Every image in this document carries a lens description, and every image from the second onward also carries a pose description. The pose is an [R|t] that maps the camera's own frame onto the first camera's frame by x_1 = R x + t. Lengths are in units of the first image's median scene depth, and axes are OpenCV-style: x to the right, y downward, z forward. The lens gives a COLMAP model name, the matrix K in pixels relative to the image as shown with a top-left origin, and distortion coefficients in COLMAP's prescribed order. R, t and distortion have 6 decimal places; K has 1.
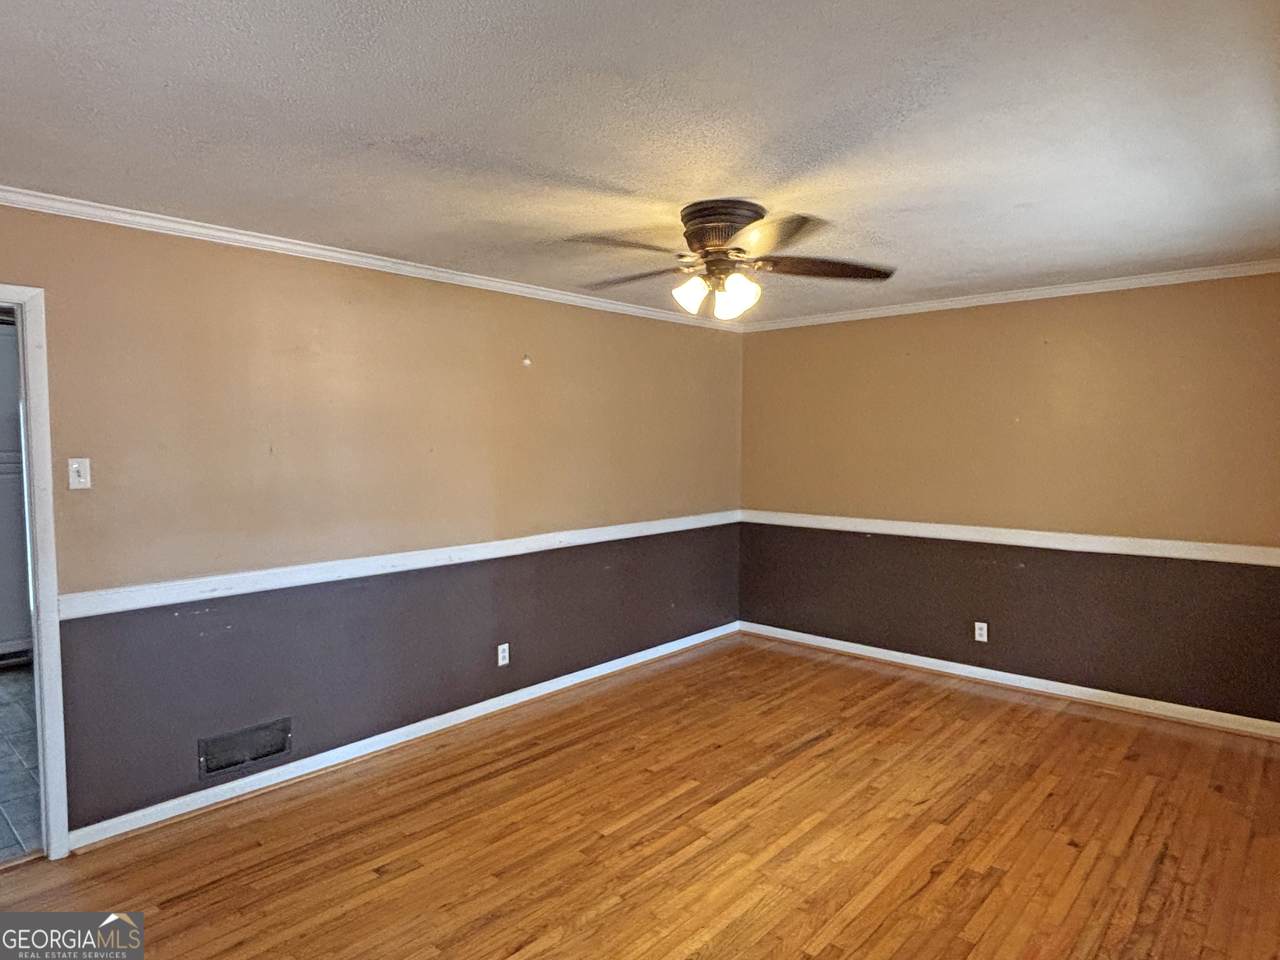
lens RADIAL K [[774.0, 0, 636.3], [0, 774.0, 486.2], [0, 0, 1]] dist [0.003196, -0.003751]
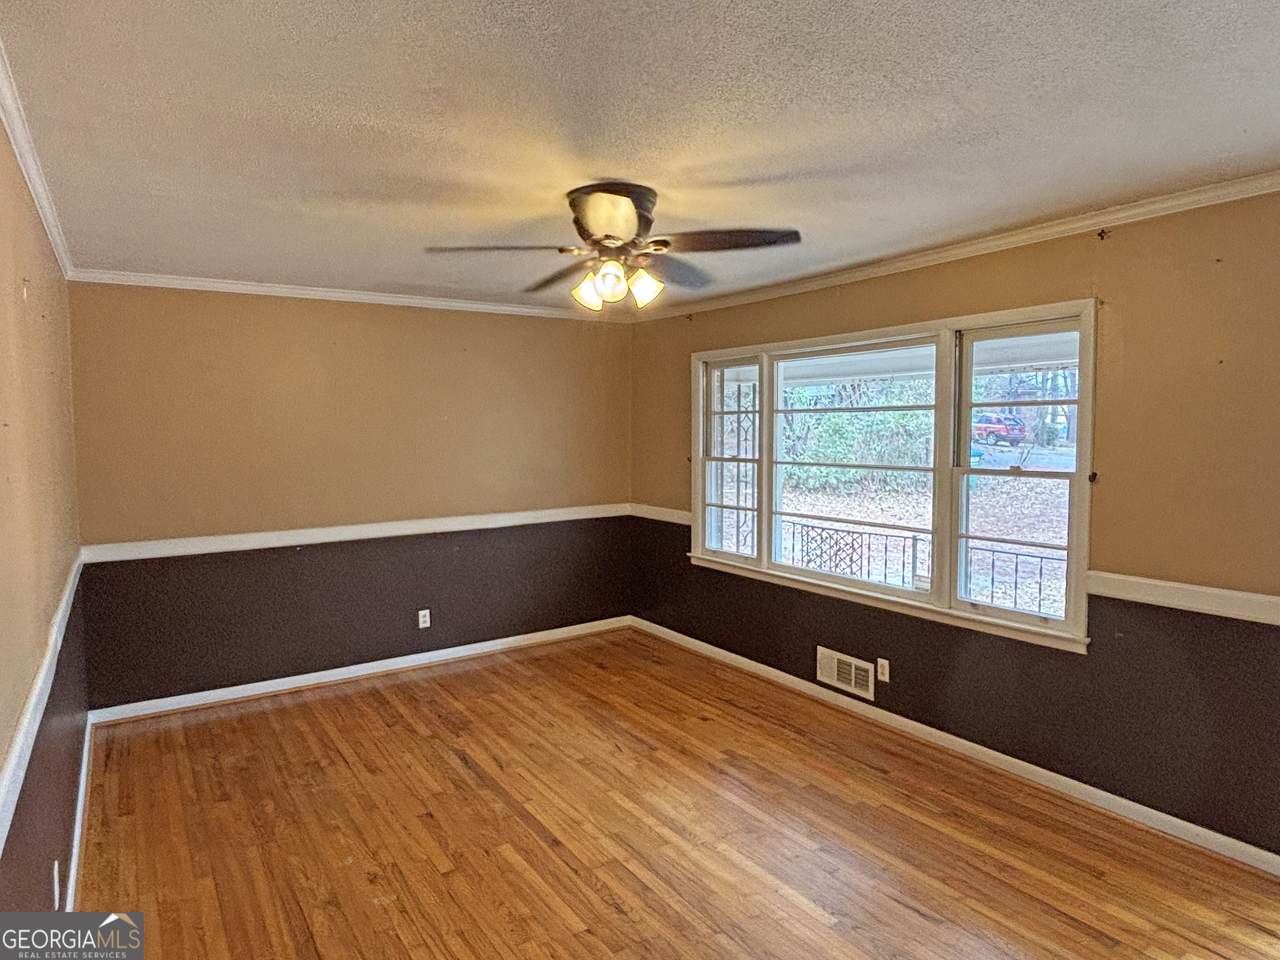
lens RADIAL K [[774.0, 0, 633.2], [0, 774.0, 469.3], [0, 0, 1]] dist [0.003196, -0.003751]
pose [[0.257437, -0.065574, 0.964068, -0.757487], [0.075516, 0.996009, 0.047581, -0.067752], [-0.963340, 0.060553, 0.261361, 0.679786]]
